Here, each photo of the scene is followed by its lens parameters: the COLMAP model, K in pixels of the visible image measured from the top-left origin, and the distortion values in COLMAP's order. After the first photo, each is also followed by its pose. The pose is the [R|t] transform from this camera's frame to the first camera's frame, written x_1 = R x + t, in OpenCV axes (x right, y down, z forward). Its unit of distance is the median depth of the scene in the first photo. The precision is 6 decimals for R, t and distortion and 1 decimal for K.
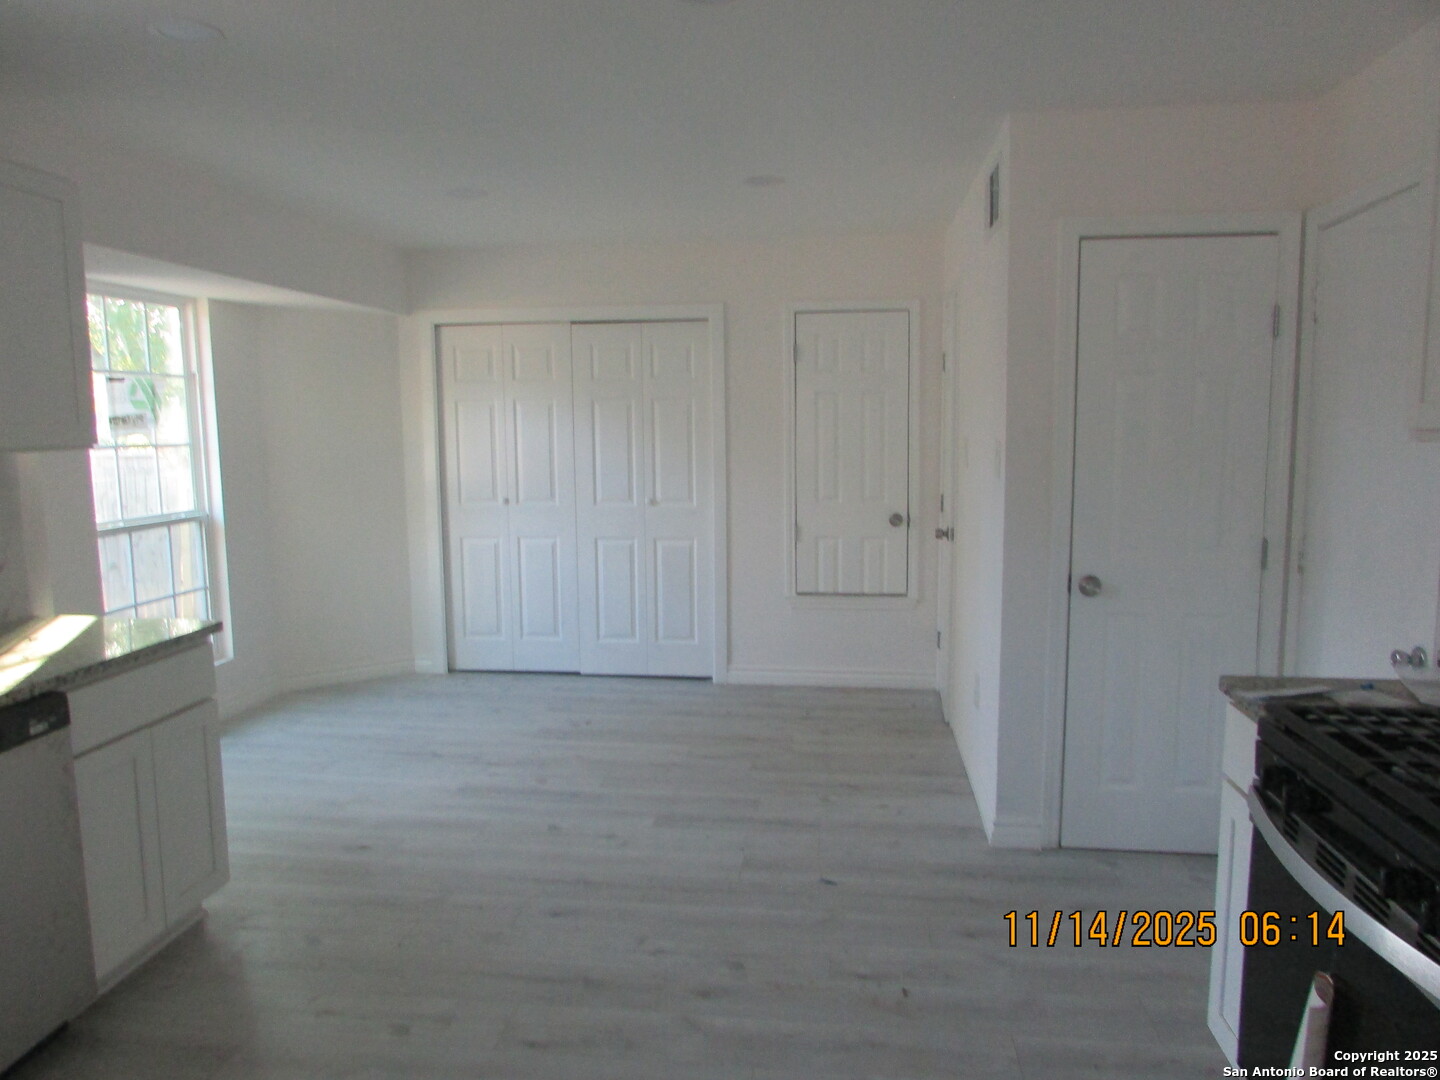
lens RADIAL K [[1014.3, 0, 721.9], [0, 1014.3, 540.1], [0, 0, 1]] dist [-0.033652, 0.014680]
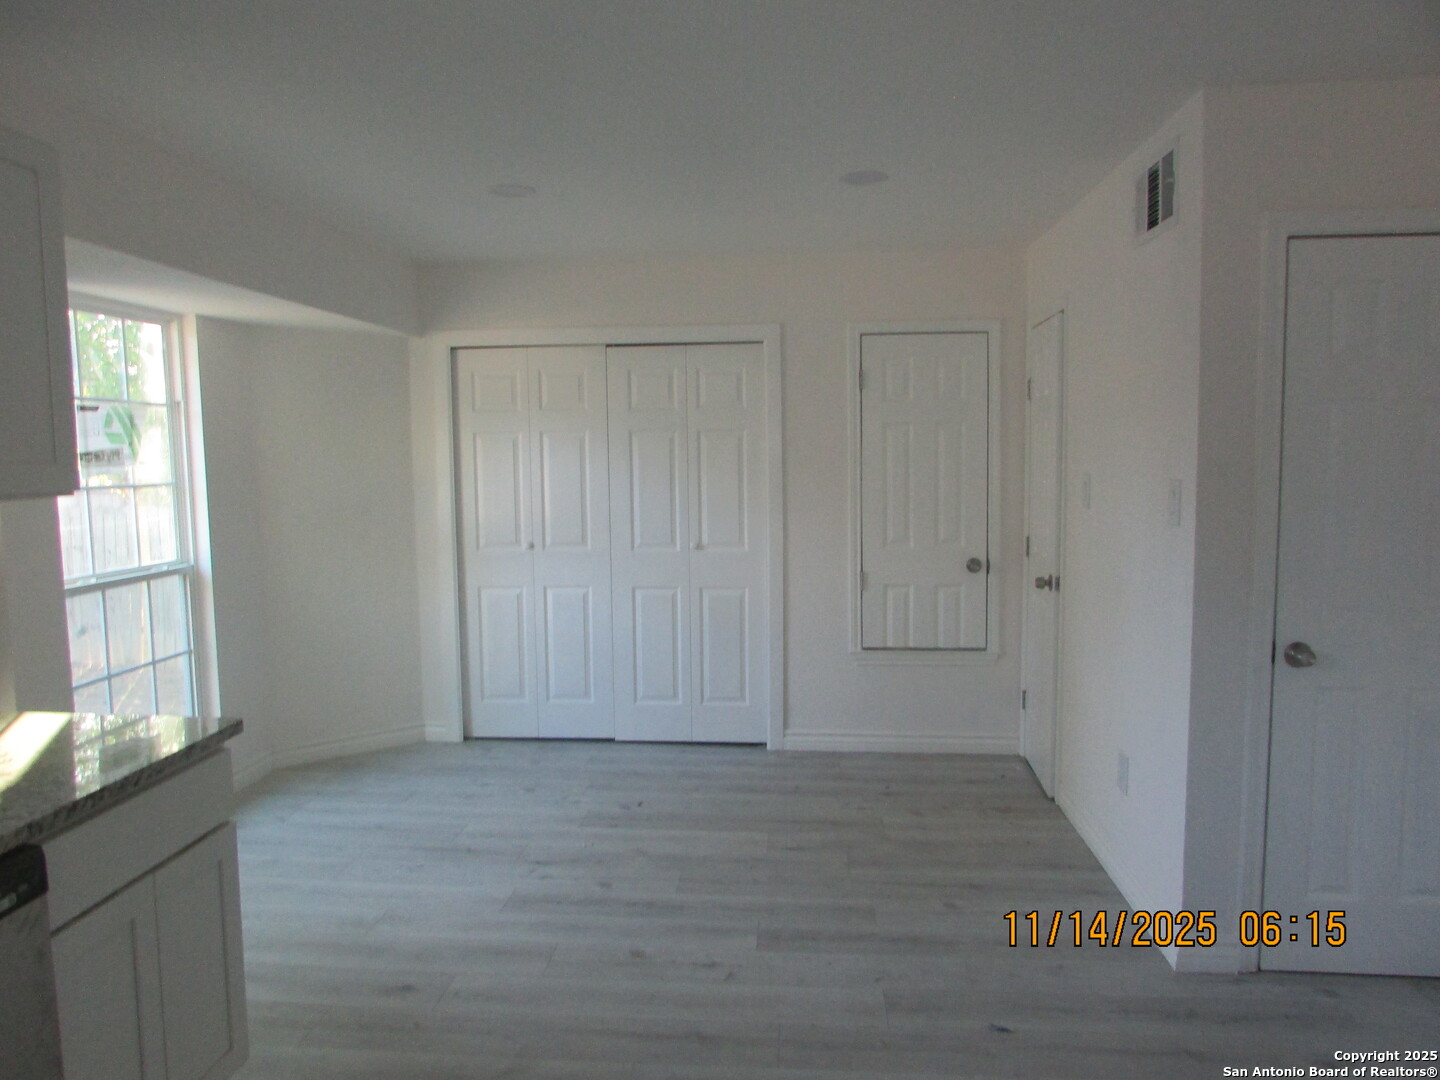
lens RADIAL K [[1014.3, 0, 717.9], [0, 1014.3, 541.2], [0, 0, 1]] dist [-0.033652, 0.014680]
pose [[0.999328, -0.005434, 0.036239, -0.097943], [0.006516, 0.999535, -0.029805, -0.018331], [-0.036060, 0.030021, 0.998899, 0.131460]]
